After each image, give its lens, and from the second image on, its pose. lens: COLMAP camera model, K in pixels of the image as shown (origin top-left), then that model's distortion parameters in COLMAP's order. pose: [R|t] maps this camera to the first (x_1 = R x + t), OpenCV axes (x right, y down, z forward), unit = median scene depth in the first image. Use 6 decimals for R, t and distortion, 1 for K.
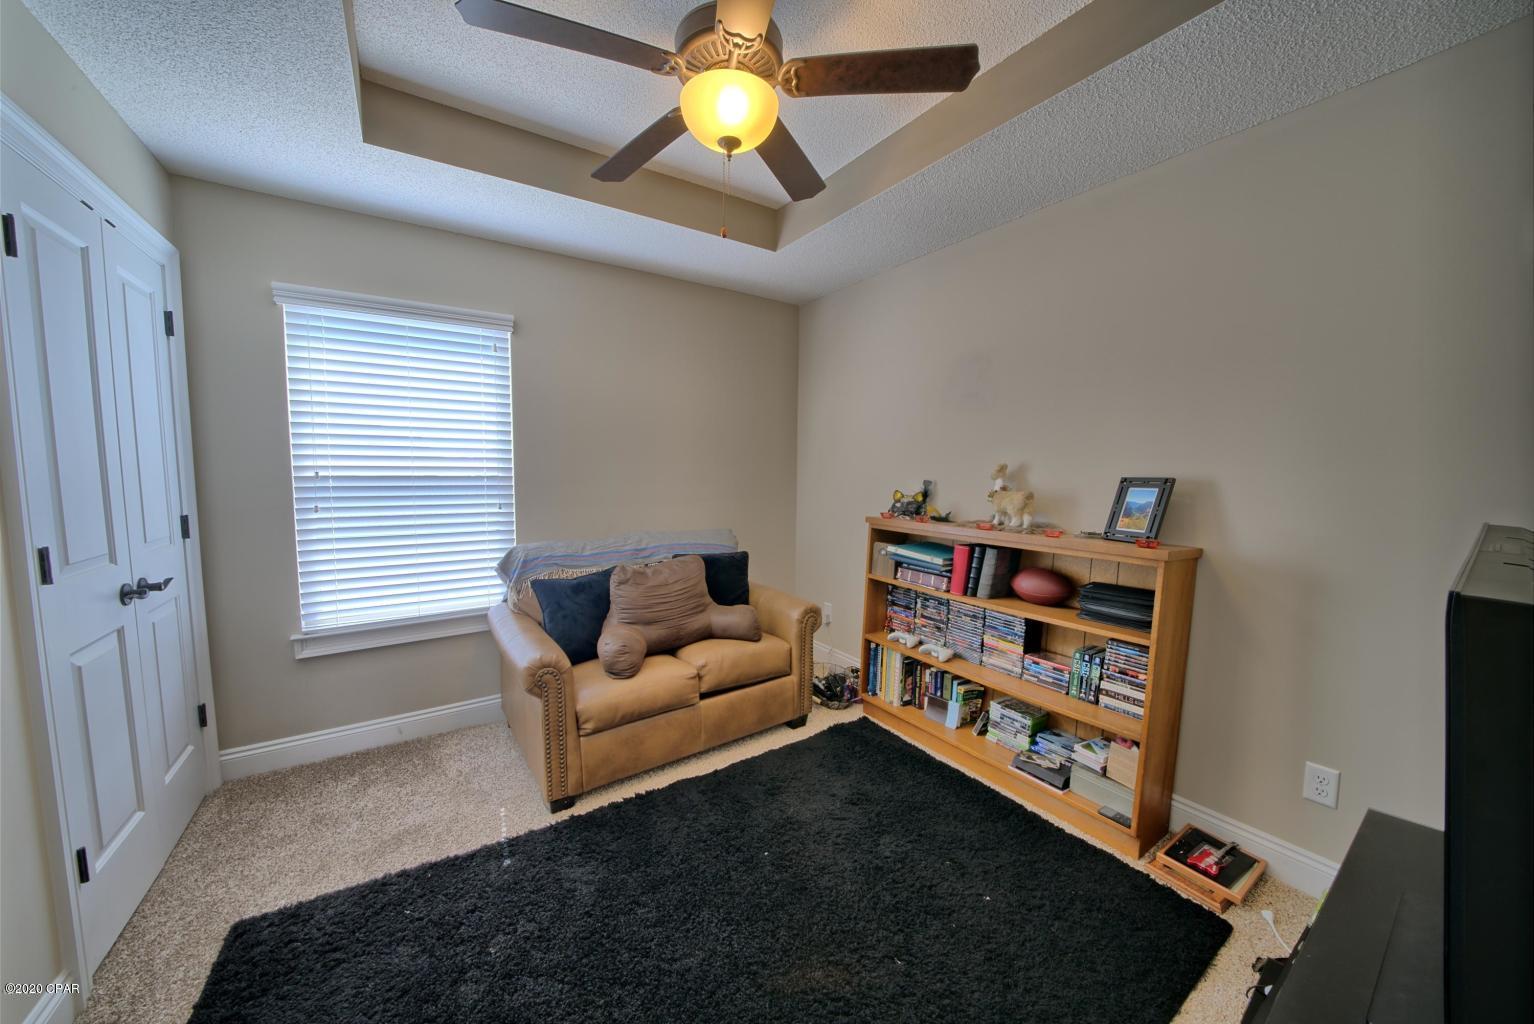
lens RADIAL K [[527.1, 0, 758.4], [0, 527.1, 516.7], [0, 0, 1]] dist [-0.016380, 0.000359]
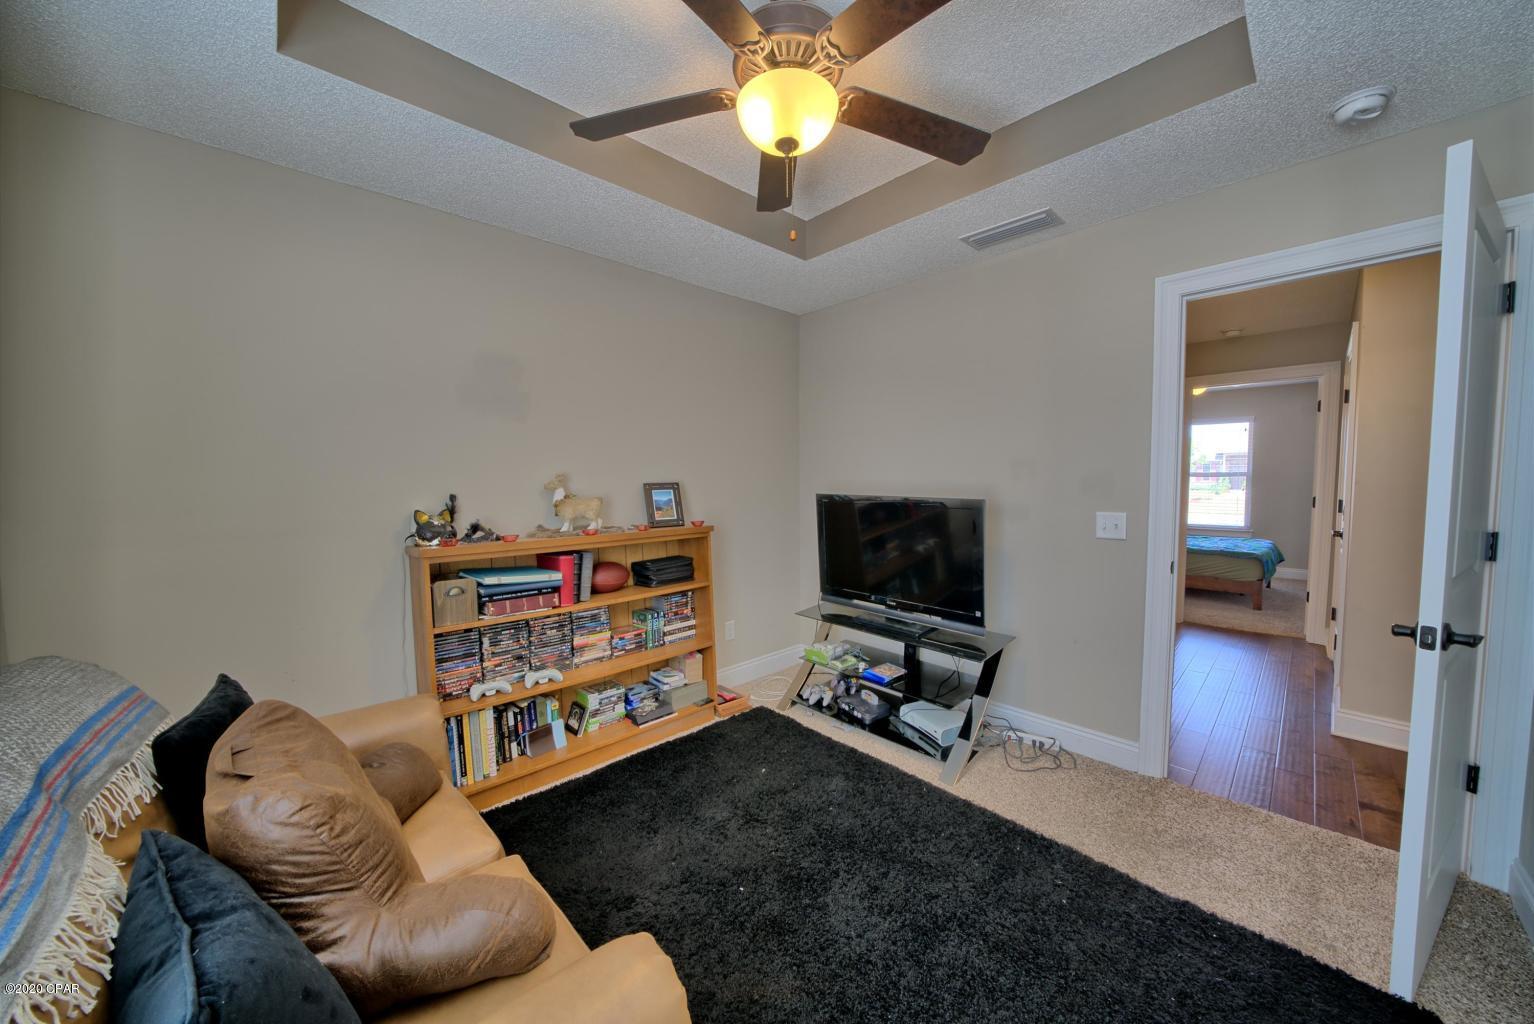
lens RADIAL K [[527.1, 0, 757.1], [0, 527.1, 511.5], [0, 0, 1]] dist [-0.016380, 0.000359]
pose [[-0.158642, -0.068474, 0.984959, -0.649151], [0.096555, 0.991735, 0.084496, -0.078238], [-0.982604, 0.108507, -0.150719, 0.790936]]
